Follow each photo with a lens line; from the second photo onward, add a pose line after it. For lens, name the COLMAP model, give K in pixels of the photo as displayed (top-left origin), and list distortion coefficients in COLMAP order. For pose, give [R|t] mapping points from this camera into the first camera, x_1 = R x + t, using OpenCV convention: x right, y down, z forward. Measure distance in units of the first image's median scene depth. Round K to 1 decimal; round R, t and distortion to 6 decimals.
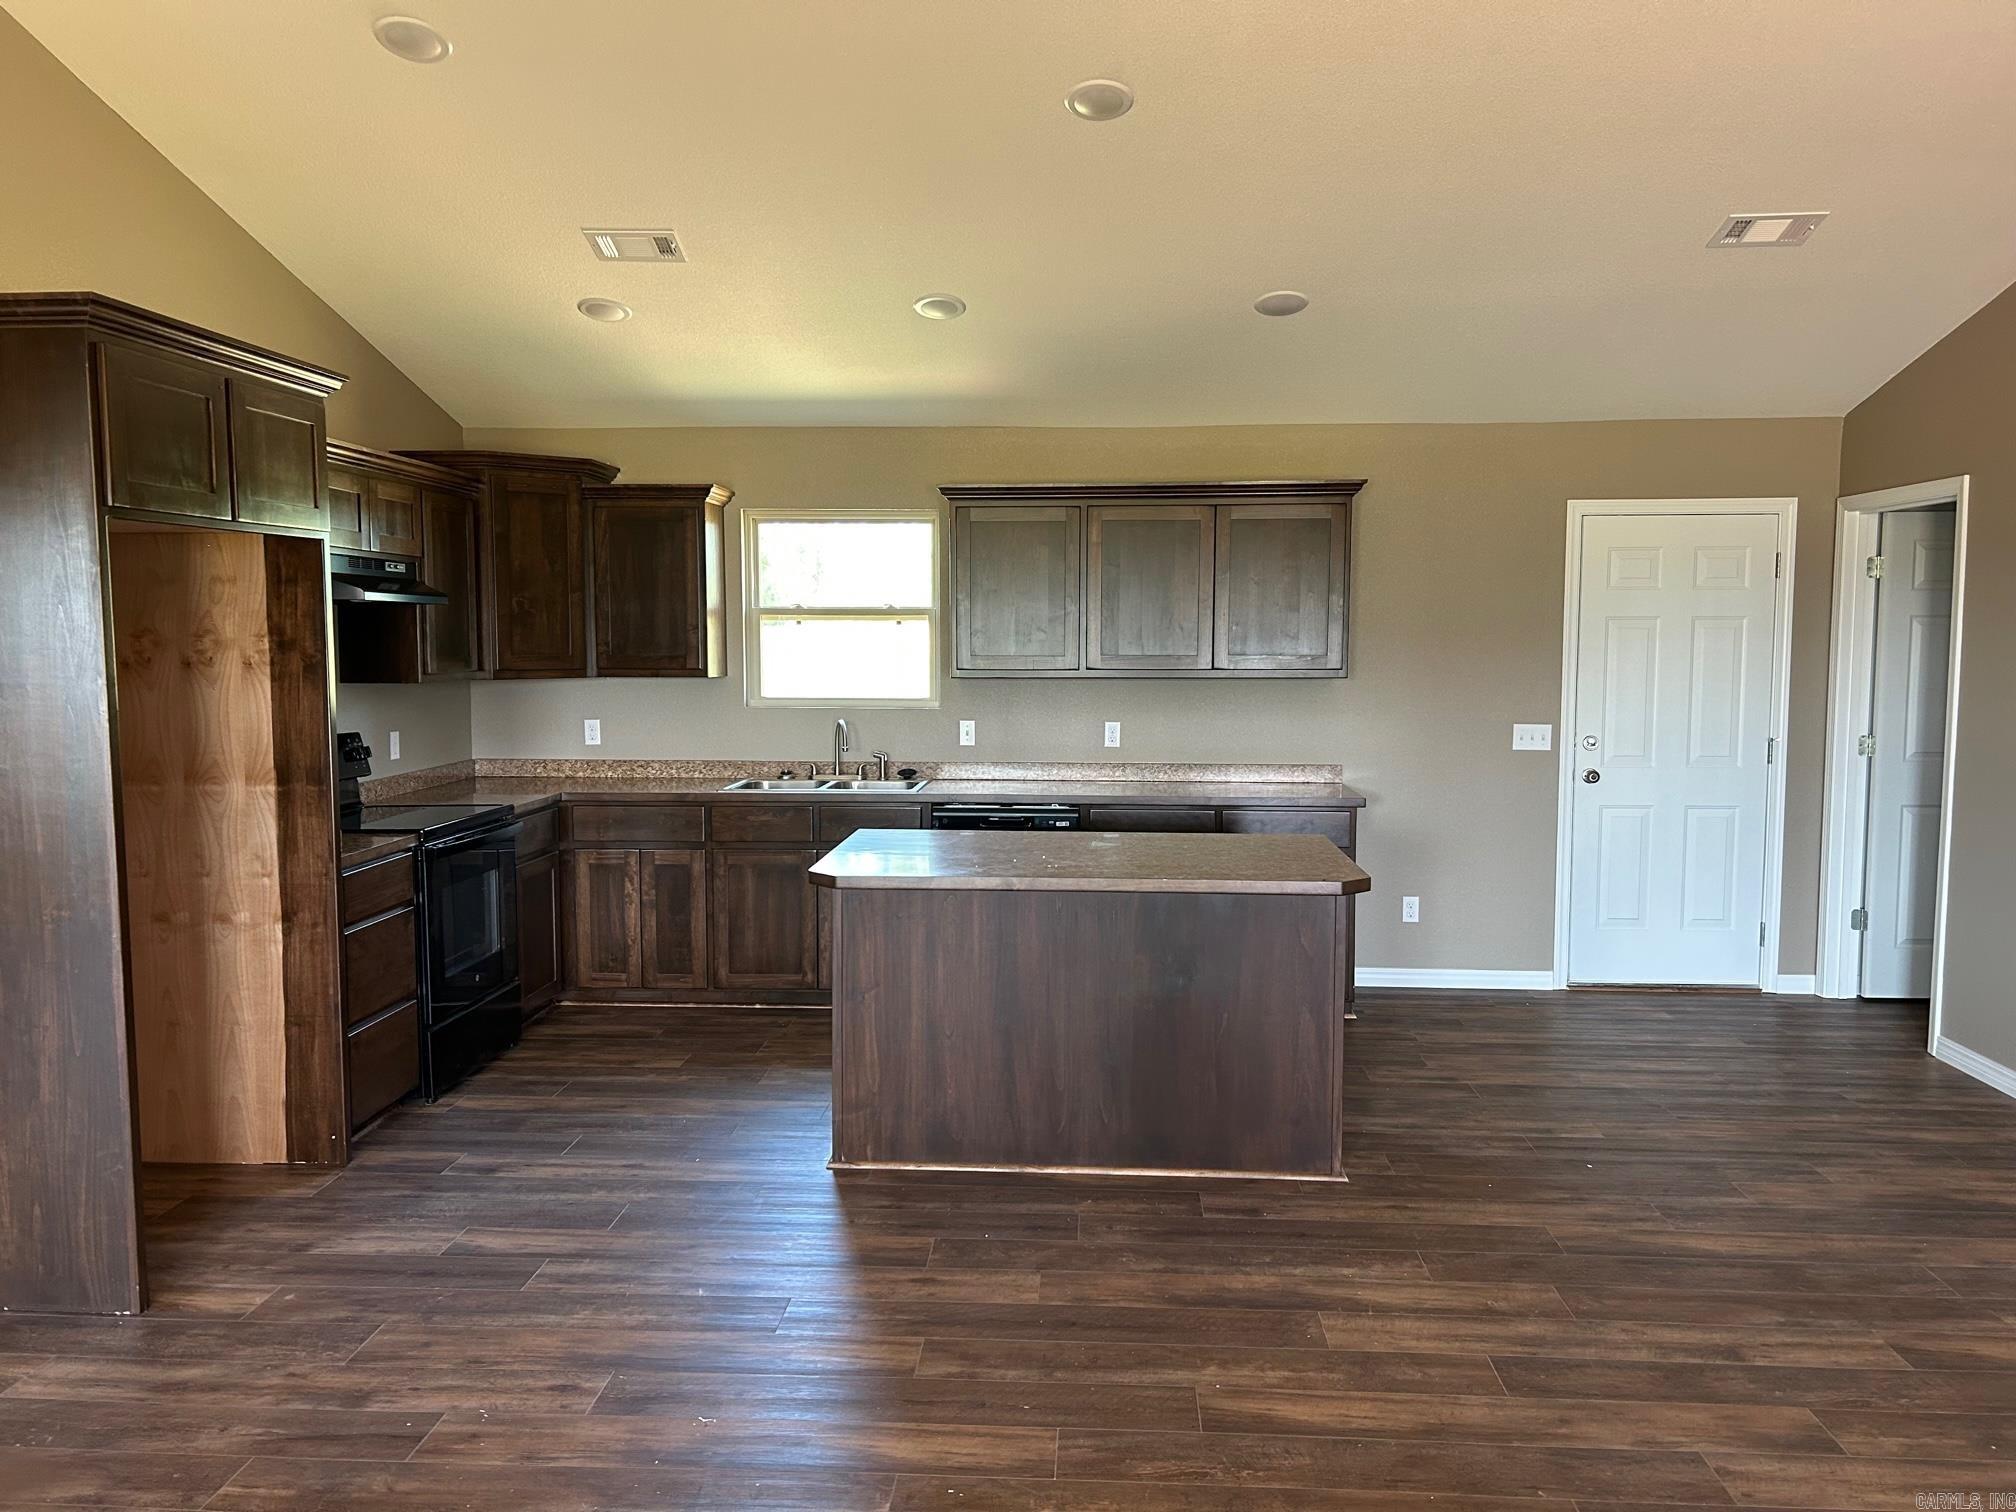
lens RADIAL K [[1561.3, 0, 1012.5], [0, 1561.3, 767.7], [0, 0, 1]] dist [0.132584, -0.002572]
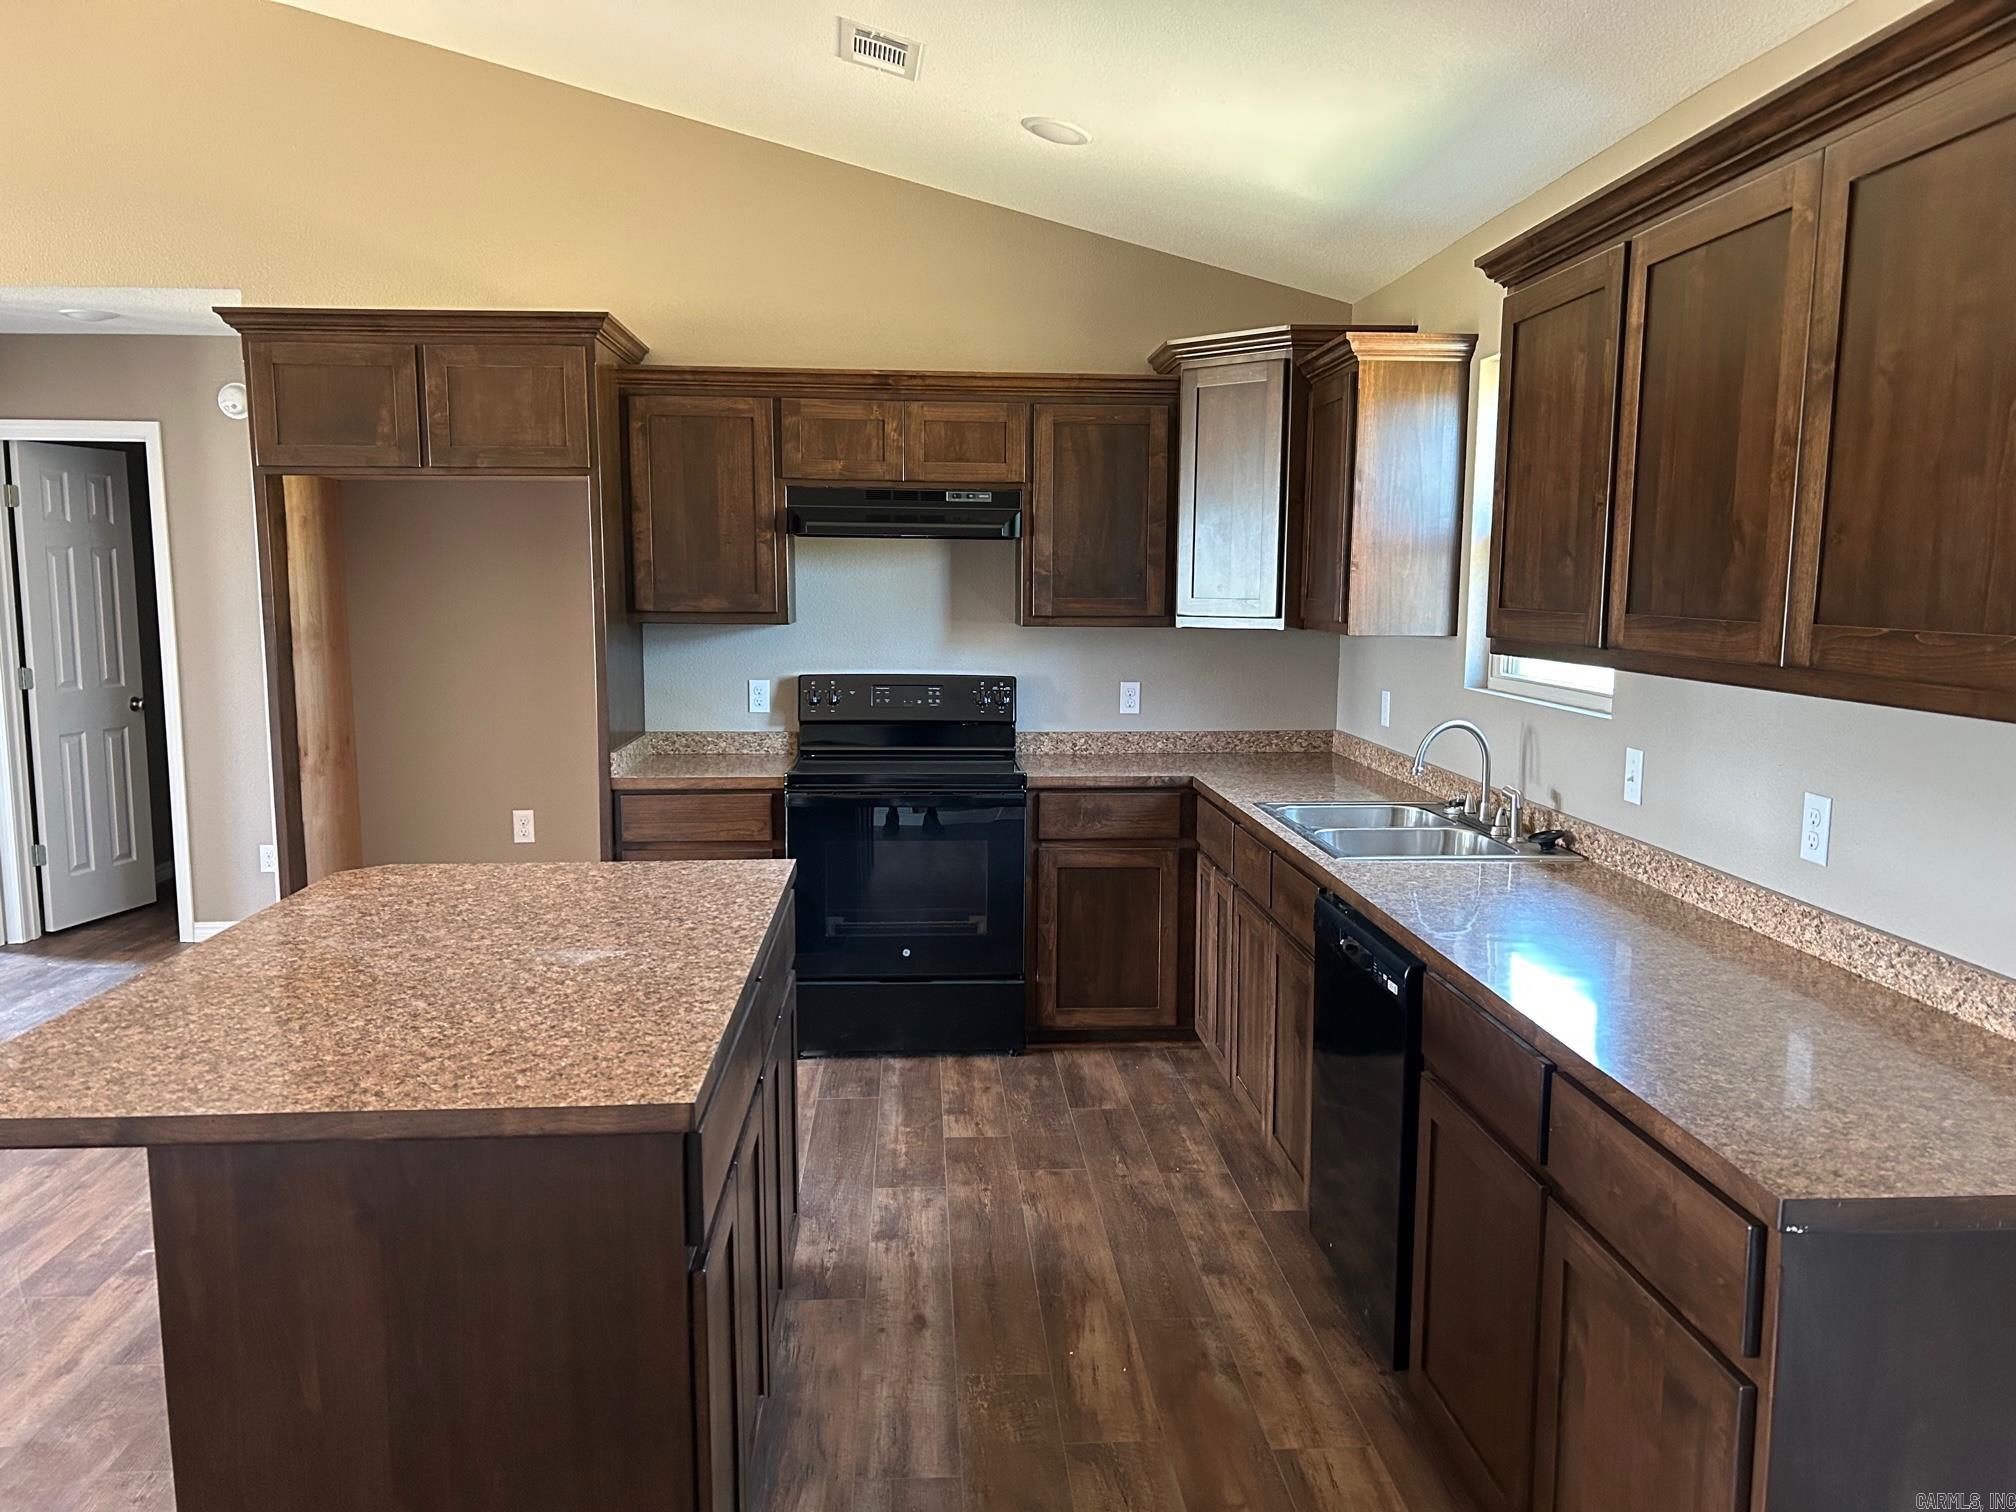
lens RADIAL K [[1561.3, 0, 1012.5], [0, 1561.3, 767.7], [0, 0, 1]] dist [0.132584, -0.002572]
pose [[0.133679, 0.129695, -0.982501, 0.480199], [-0.097340, 0.988324, 0.117220, -0.073804], [0.986233, 0.079967, 0.144743, 0.840126]]
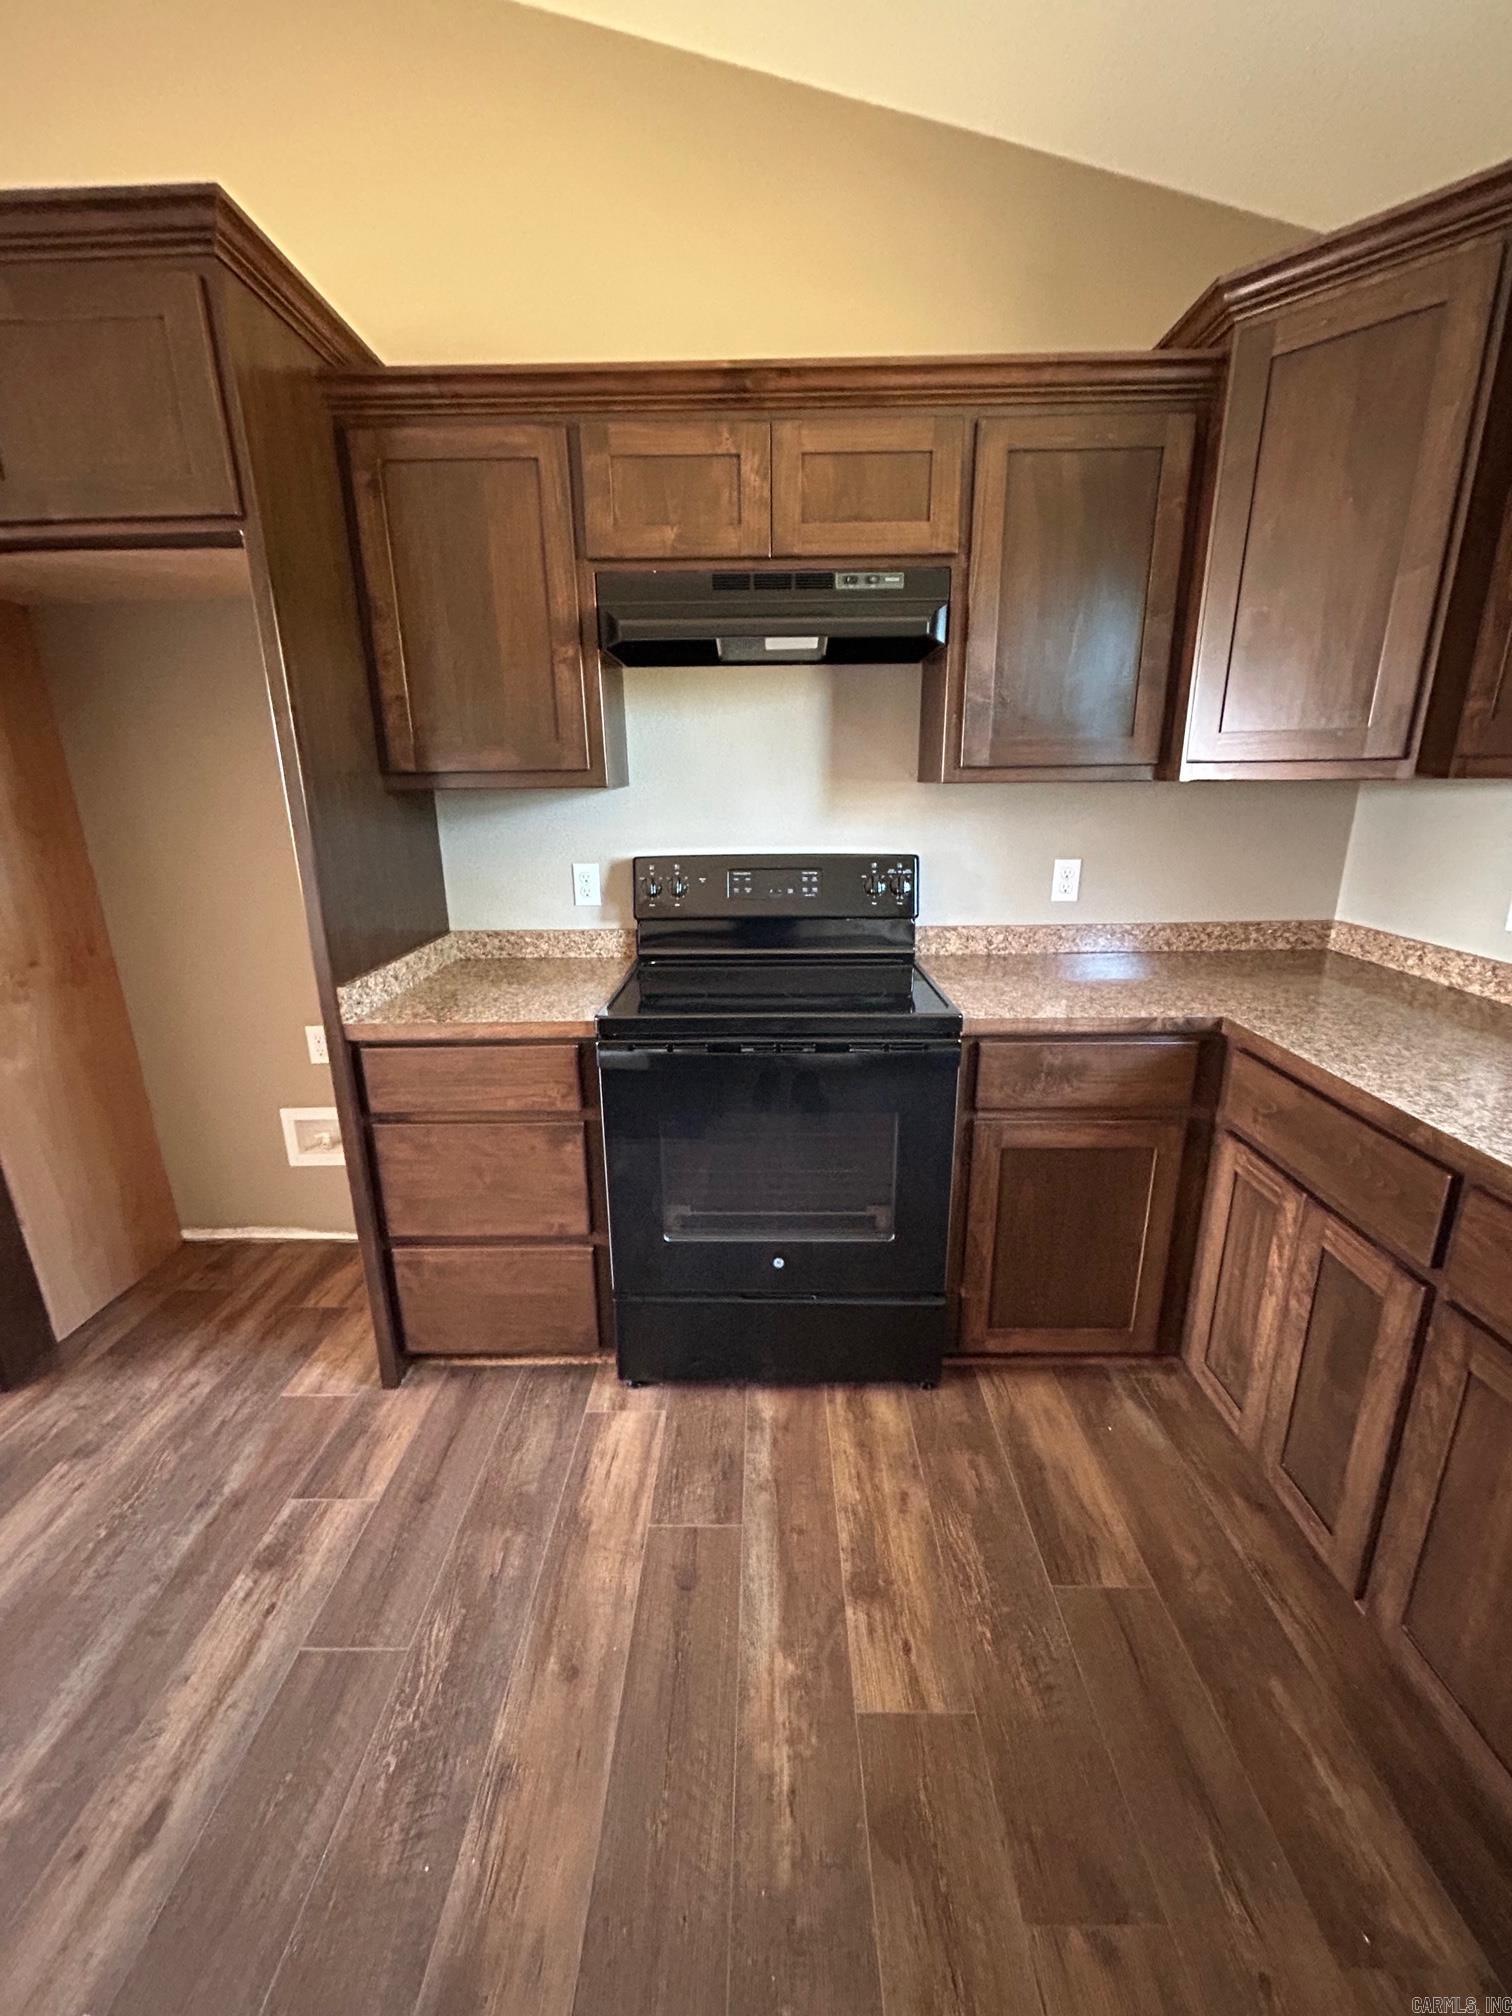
lens RADIAL K [[815.7, 0, 752.8], [0, 815.7, 1007.2], [0, 0, 1]] dist [-0.001449, -0.000199]
pose [[0.055422, 0.278961, -0.958702, -0.049797], [-0.077897, 0.958459, 0.274387, -0.048825], [0.995420, 0.059473, 0.074850, 0.873716]]
